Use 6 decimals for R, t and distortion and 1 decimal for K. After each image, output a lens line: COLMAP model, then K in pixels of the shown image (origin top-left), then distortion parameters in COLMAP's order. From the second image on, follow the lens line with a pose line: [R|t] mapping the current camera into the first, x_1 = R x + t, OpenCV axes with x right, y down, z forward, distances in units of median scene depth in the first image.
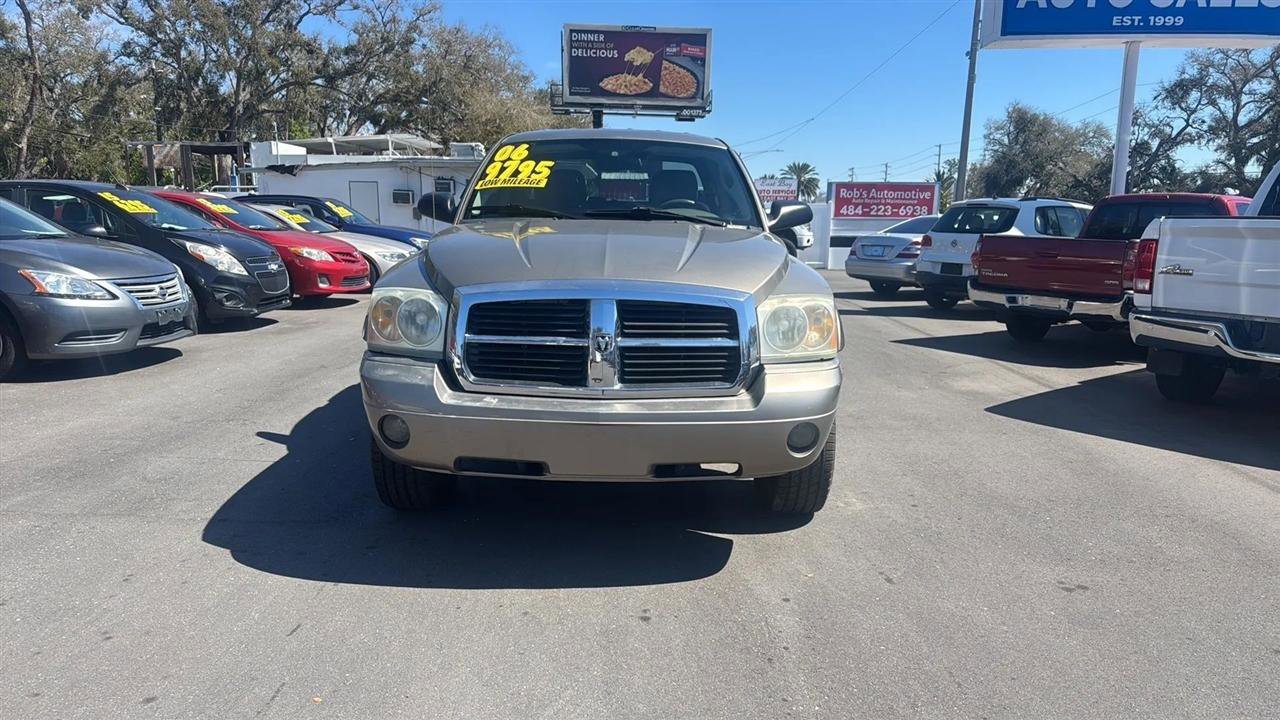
lens RADIAL K [[858.7, 0, 634.9], [0, 858.7, 364.5], [0, 0, 1]] dist [0.054806, -0.061168]
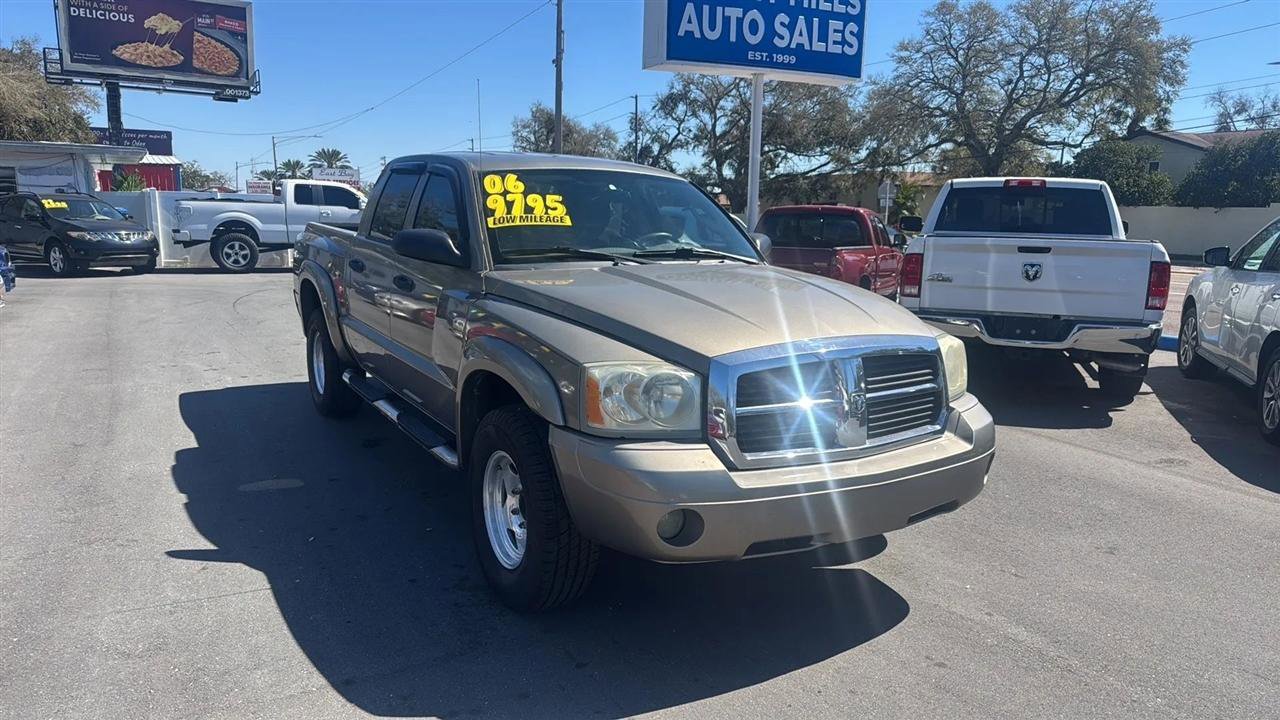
lens RADIAL K [[858.7, 0, 635.5], [0, 858.7, 361.9], [0, 0, 1]] dist [0.054806, -0.061168]
pose [[0.862837, -0.088966, 0.497591, -0.049446], [0.084341, 0.995929, 0.031815, -0.008175], [-0.498396, 0.014516, 0.866828, 0.017446]]
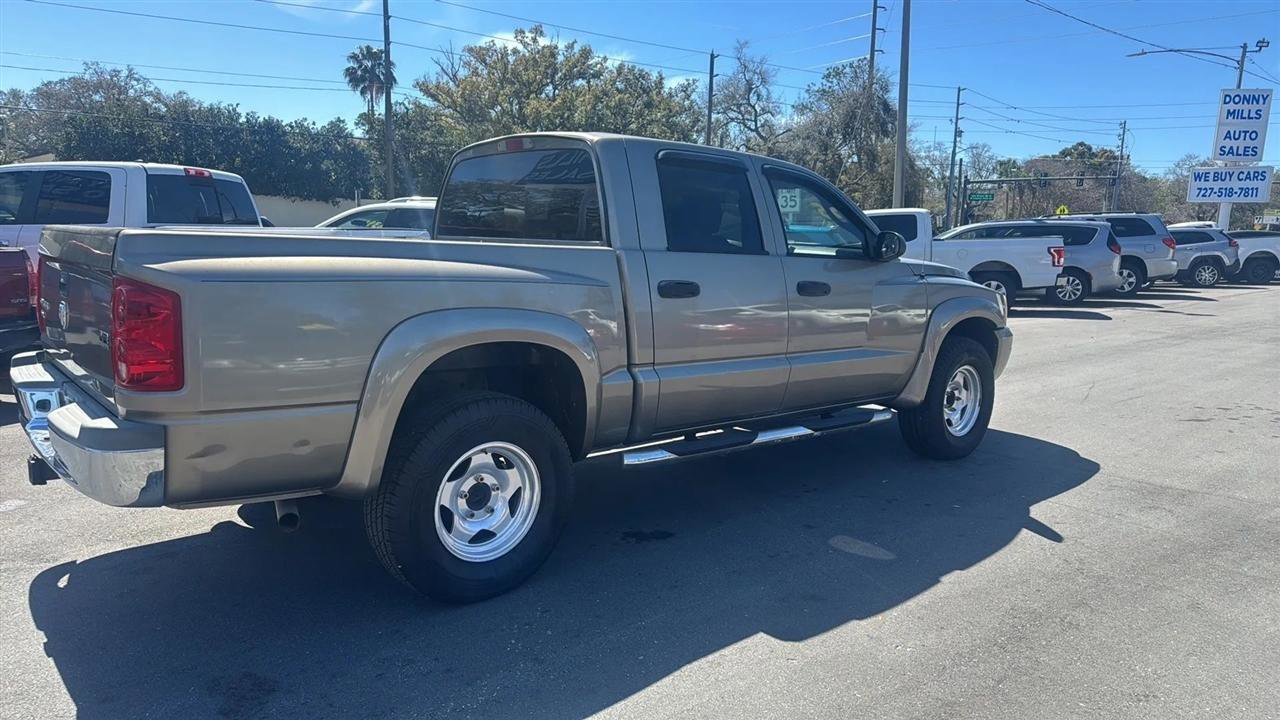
lens RADIAL K [[858.7, 0, 636.0], [0, 858.7, 364.9], [0, 0, 1]] dist [0.054806, -0.061168]
pose [[-0.654511, -0.148116, 0.741402, -0.082961], [0.098420, 0.955587, 0.277790, -0.037189], [-0.749619, 0.254786, -0.610864, 0.193180]]
